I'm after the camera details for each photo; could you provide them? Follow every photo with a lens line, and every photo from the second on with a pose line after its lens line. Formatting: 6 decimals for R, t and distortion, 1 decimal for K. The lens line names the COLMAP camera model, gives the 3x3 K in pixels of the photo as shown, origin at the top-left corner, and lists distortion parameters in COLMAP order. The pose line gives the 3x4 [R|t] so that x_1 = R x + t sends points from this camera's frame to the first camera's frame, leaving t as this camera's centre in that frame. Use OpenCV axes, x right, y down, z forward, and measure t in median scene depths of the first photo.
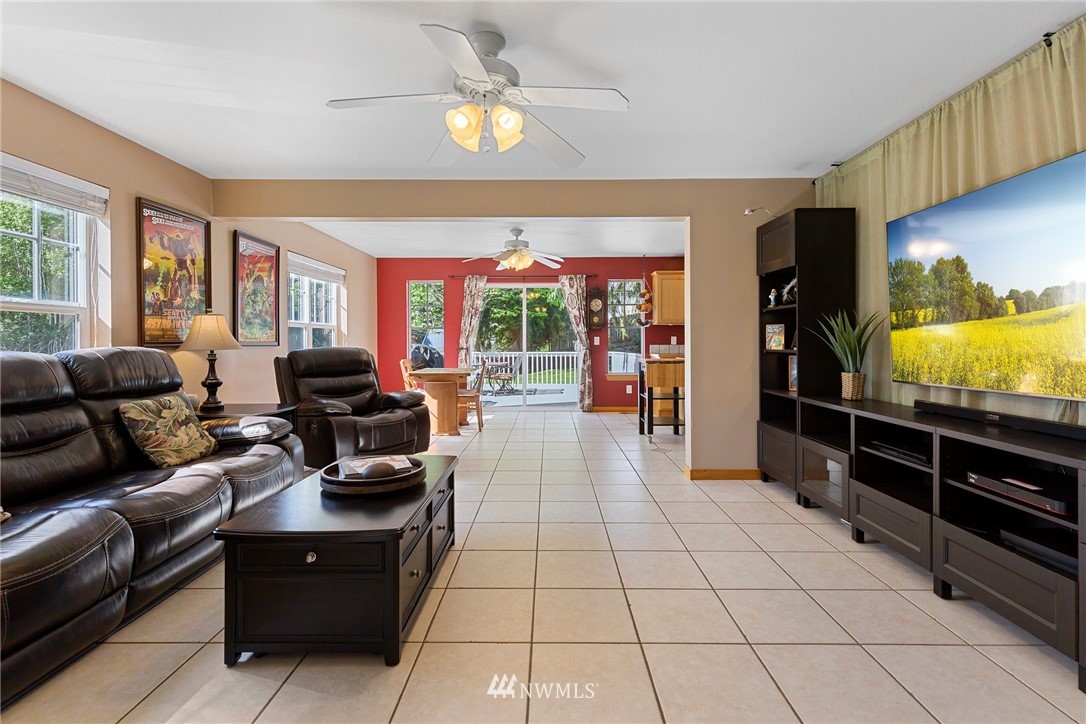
lens RADIAL K [[497.3, 0, 547.9], [0, 497.3, 342.7], [0, 0, 1]] dist [0.000620, -0.000144]
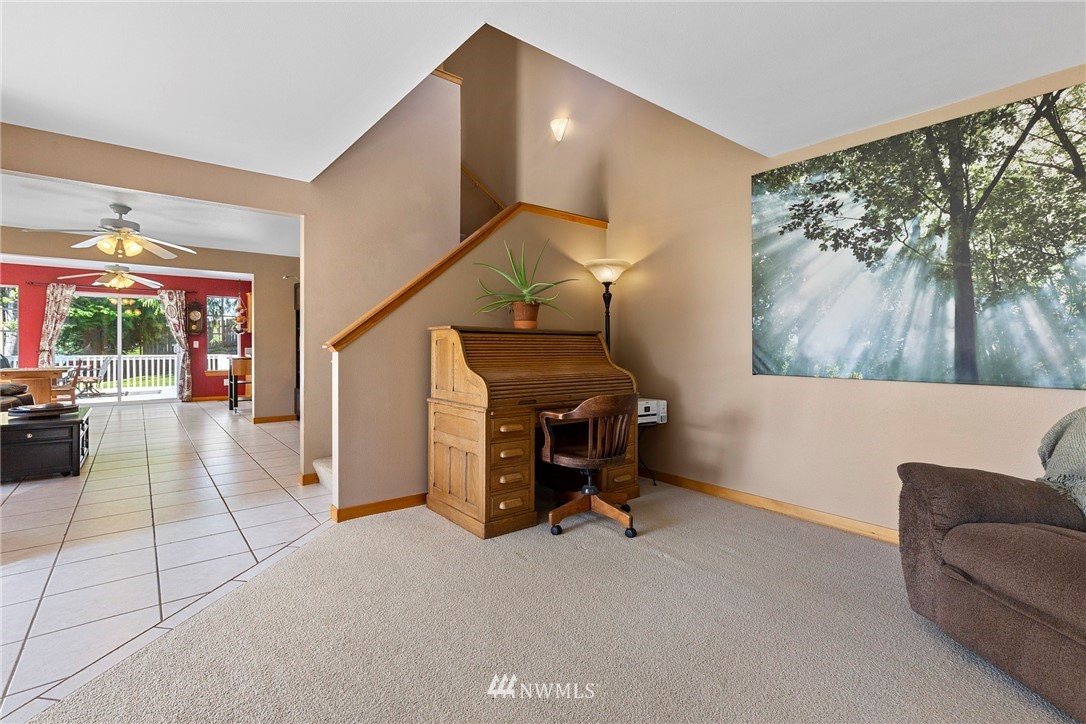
lens RADIAL K [[497.3, 0, 540.6], [0, 497.3, 347.7], [0, 0, 1]] dist [0.000620, -0.000144]
pose [[0.774818, 0.002622, 0.632178, -0.025997], [-0.002814, 0.999996, -0.000700, 0.003665], [-0.632178, -0.001236, 0.774823, -0.648997]]
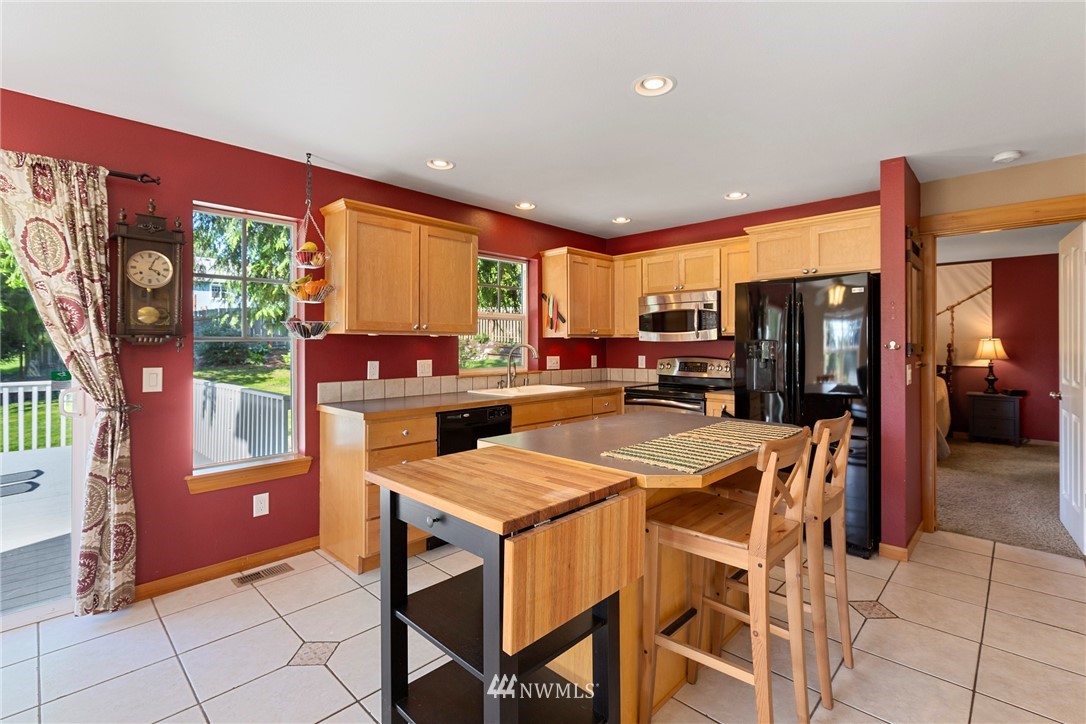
lens RADIAL K [[497.3, 0, 544.8], [0, 497.3, 341.8], [0, 0, 1]] dist [0.000620, -0.000144]
pose [[0.688529, 0.003373, 0.725201, 0.049422], [0.003165, 0.999966, -0.007655, -0.032737], [-0.725201, 0.007566, 0.688495, 0.750920]]
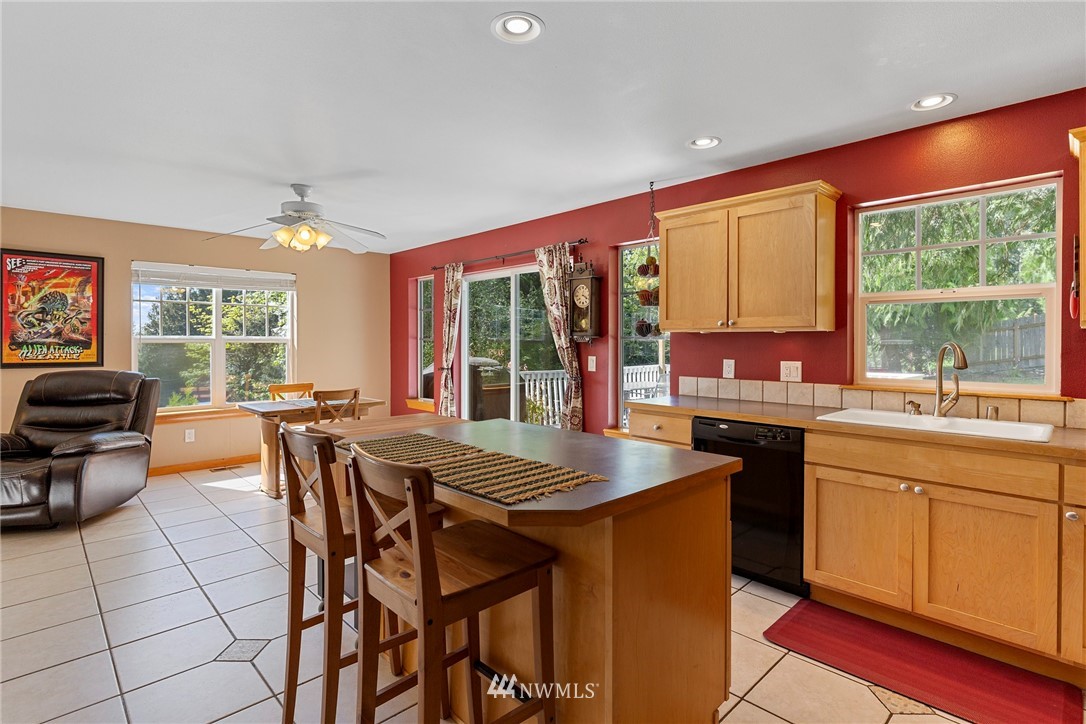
lens RADIAL K [[538.6, 0, 542.4], [0, 538.6, 344.3], [0, 0, 1]] dist [-0.000127, 0.001219]
pose [[0.692065, 0.005858, -0.721811, 0.608533], [-0.005414, 0.999981, 0.002925, -0.033088], [0.721815, 0.001884, 0.692084, 0.725098]]
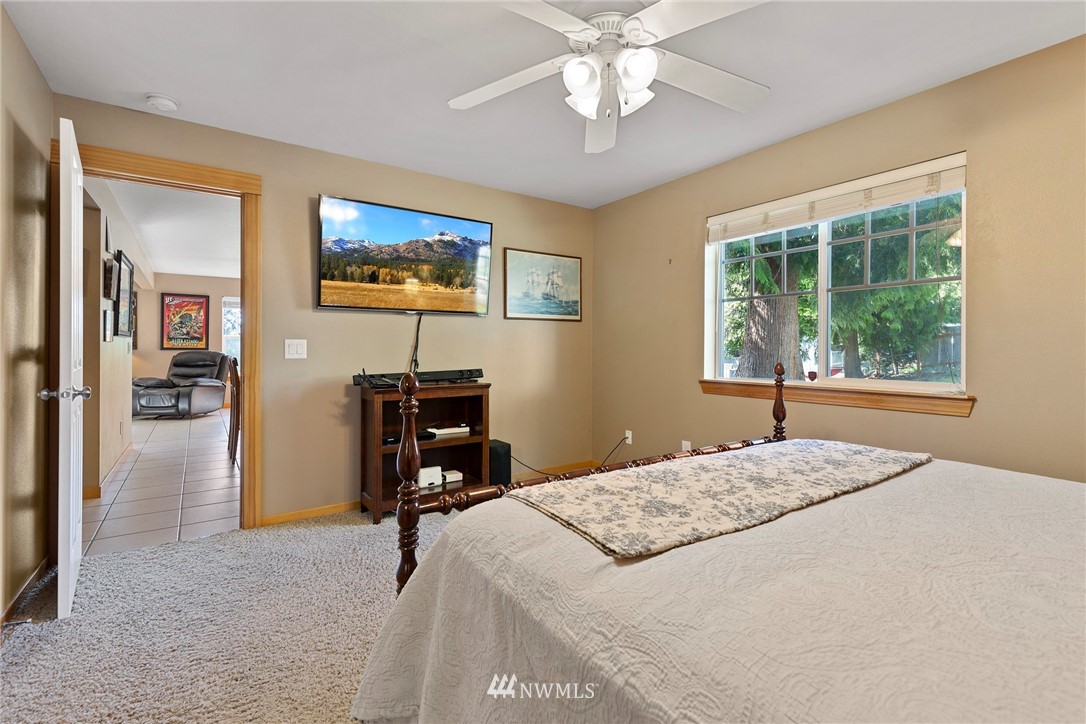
lens RADIAL K [[497.3, 0, 543.0], [0, 497.3, 348.5], [0, 0, 1]] dist [0.000620, -0.000144]
pose [[0.571653, 0.000333, -0.820496, 1.362604], [-0.008399, 0.999950, -0.005446, 0.000716], [0.820453, 0.010004, 0.571627, 0.780017]]
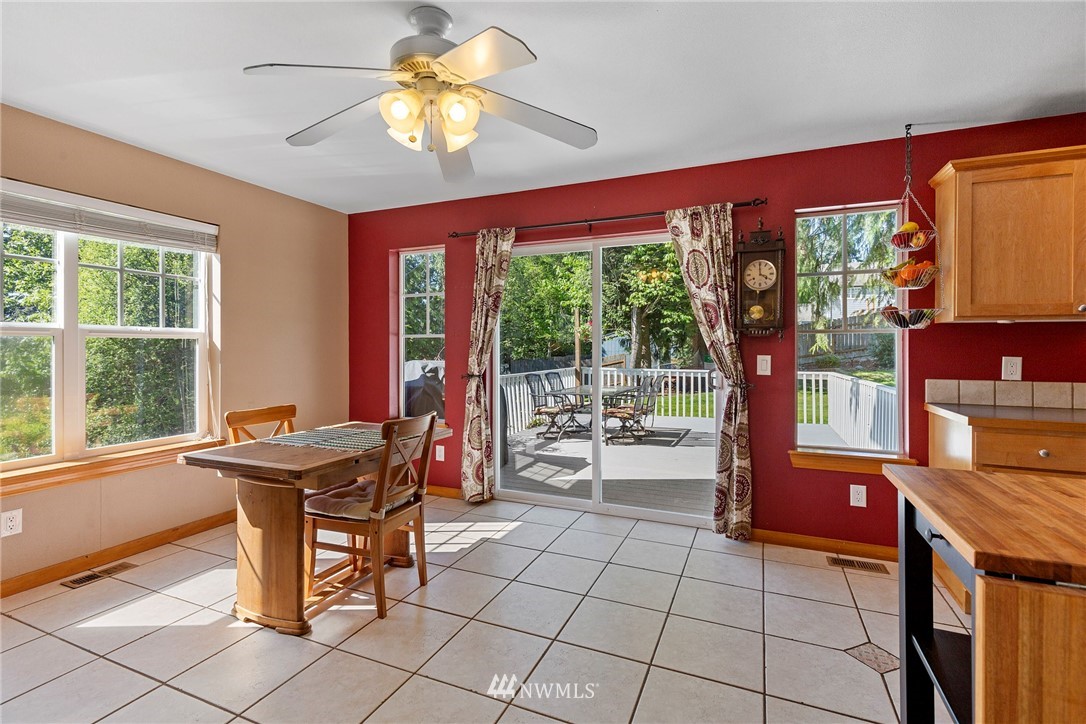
lens RADIAL K [[497.3, 0, 544.3], [0, 497.3, 346.9], [0, 0, 1]] dist [0.000620, -0.000144]
pose [[0.917348, 0.003147, -0.398074, 0.122545], [-0.005157, 0.999979, -0.003979, -0.020558], [0.398053, 0.005703, 0.917345, 0.718495]]
